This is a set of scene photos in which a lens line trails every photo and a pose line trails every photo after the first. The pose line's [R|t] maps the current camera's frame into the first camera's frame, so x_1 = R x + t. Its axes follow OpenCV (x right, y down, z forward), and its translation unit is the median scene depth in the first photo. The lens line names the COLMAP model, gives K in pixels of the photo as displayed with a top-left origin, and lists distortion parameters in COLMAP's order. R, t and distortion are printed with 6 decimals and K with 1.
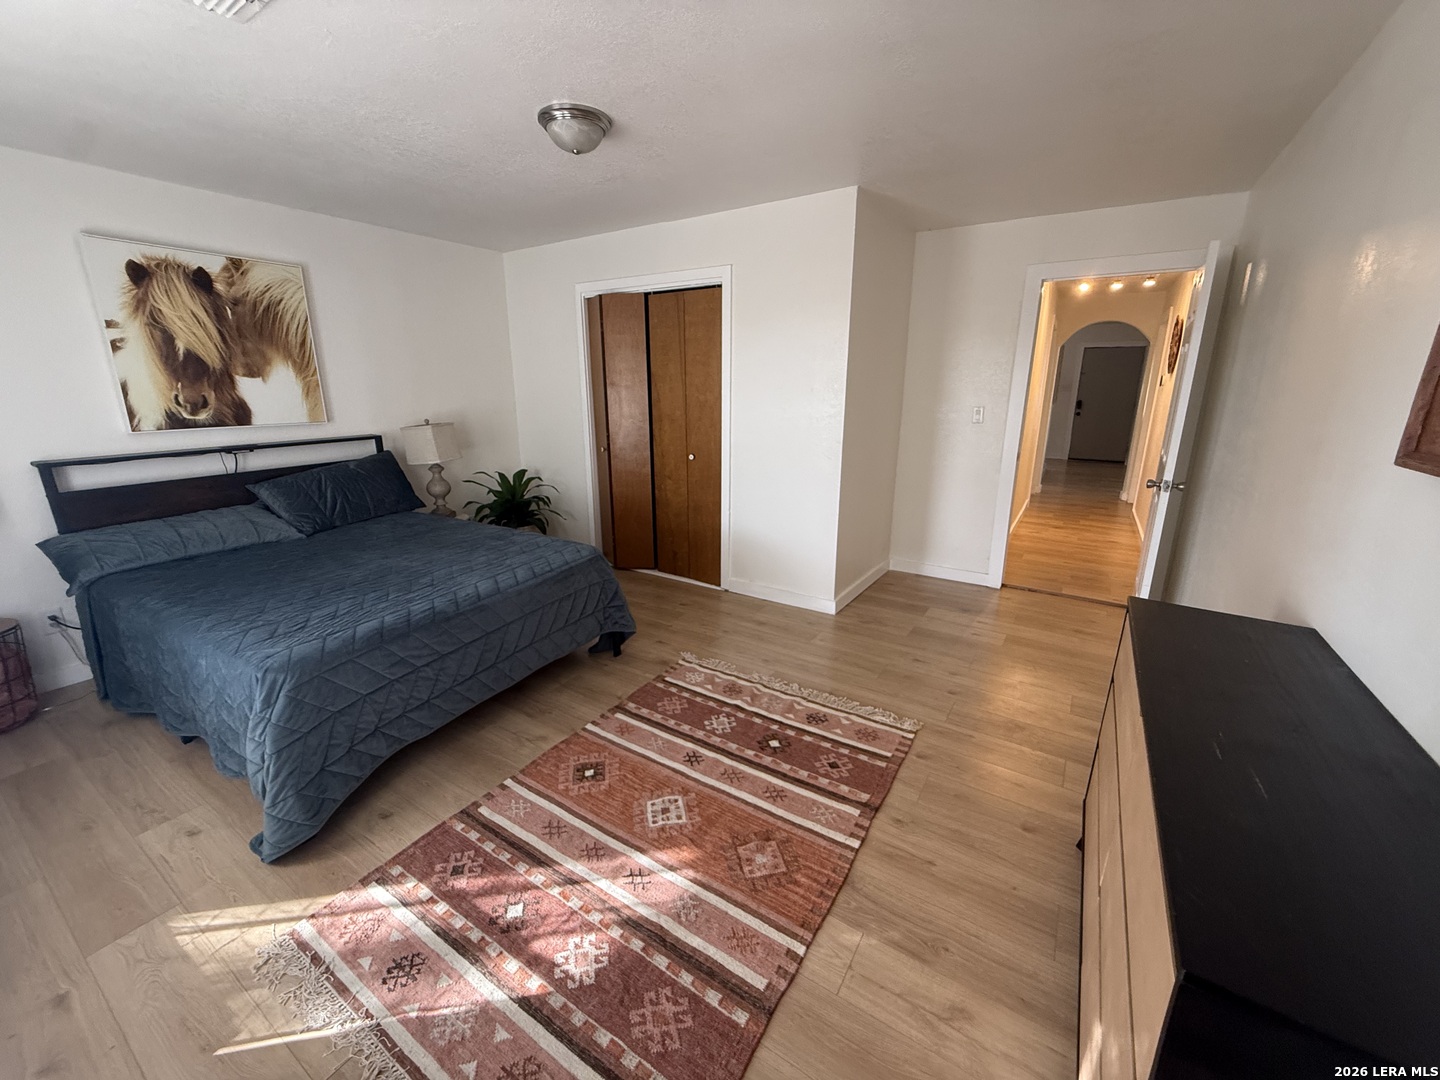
lens RADIAL K [[573.1, 0, 716.8], [0, 573.1, 537.7], [0, 0, 1]] dist [0.000021, -0.000273]
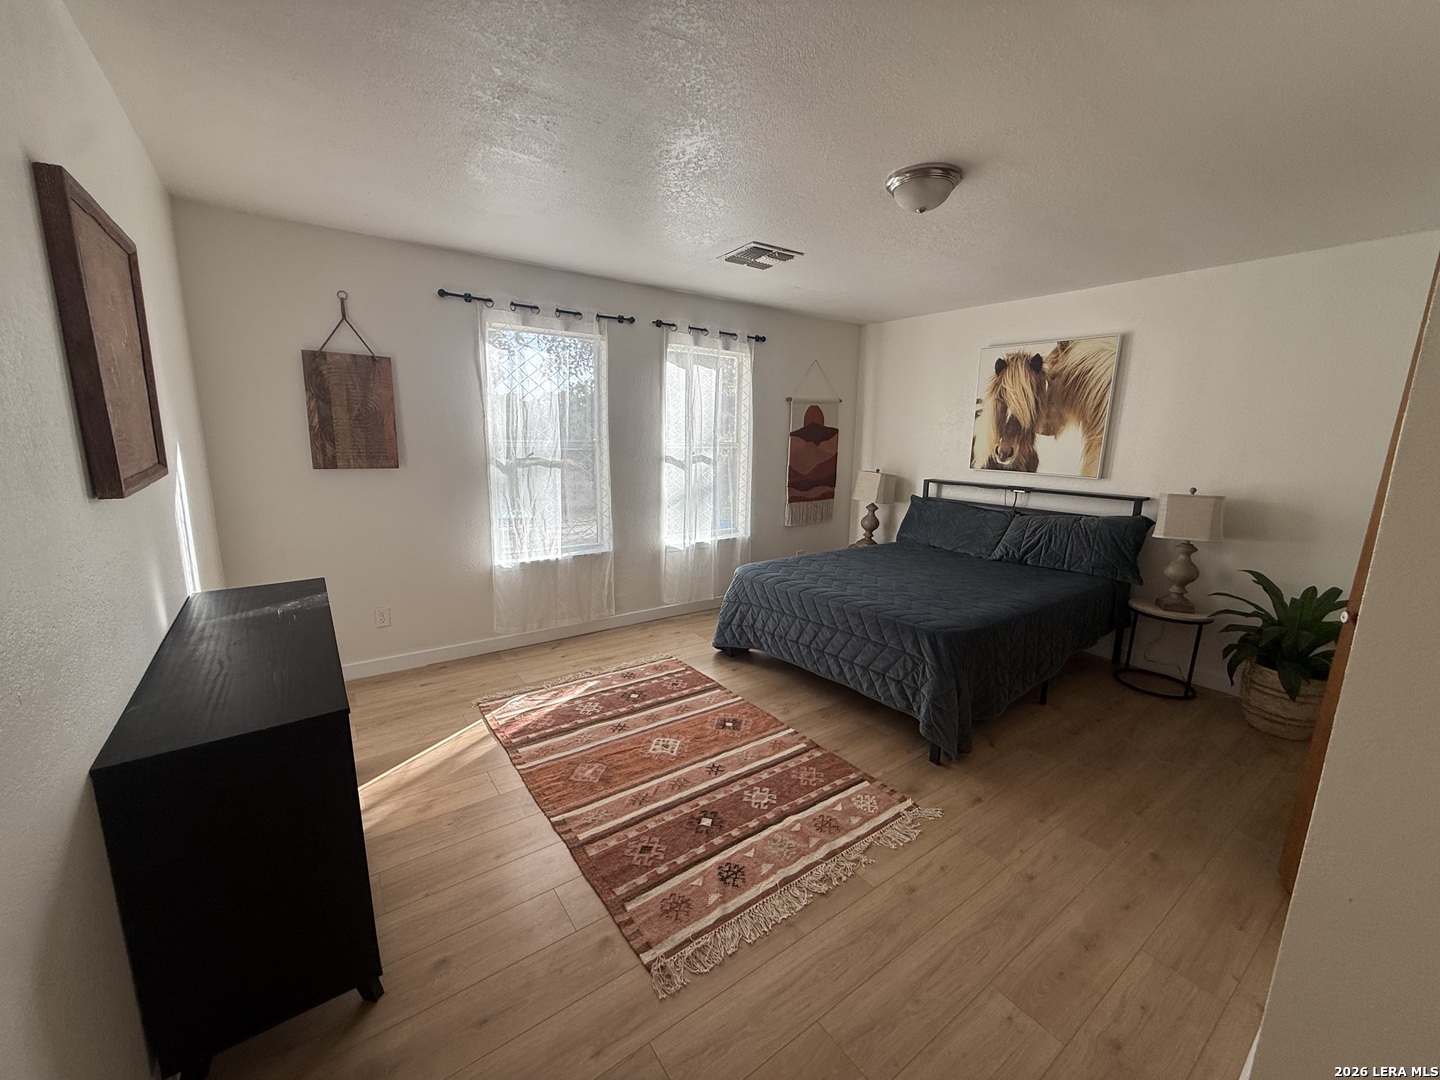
lens RADIAL K [[573.1, 0, 716.8], [0, 573.1, 537.7], [0, 0, 1]] dist [0.000021, -0.000273]
pose [[-0.367305, 0.165005, -0.915347, 0.698868], [-0.266776, 0.924097, 0.273633, -0.255883], [0.891021, 0.344699, -0.295406, 0.921733]]
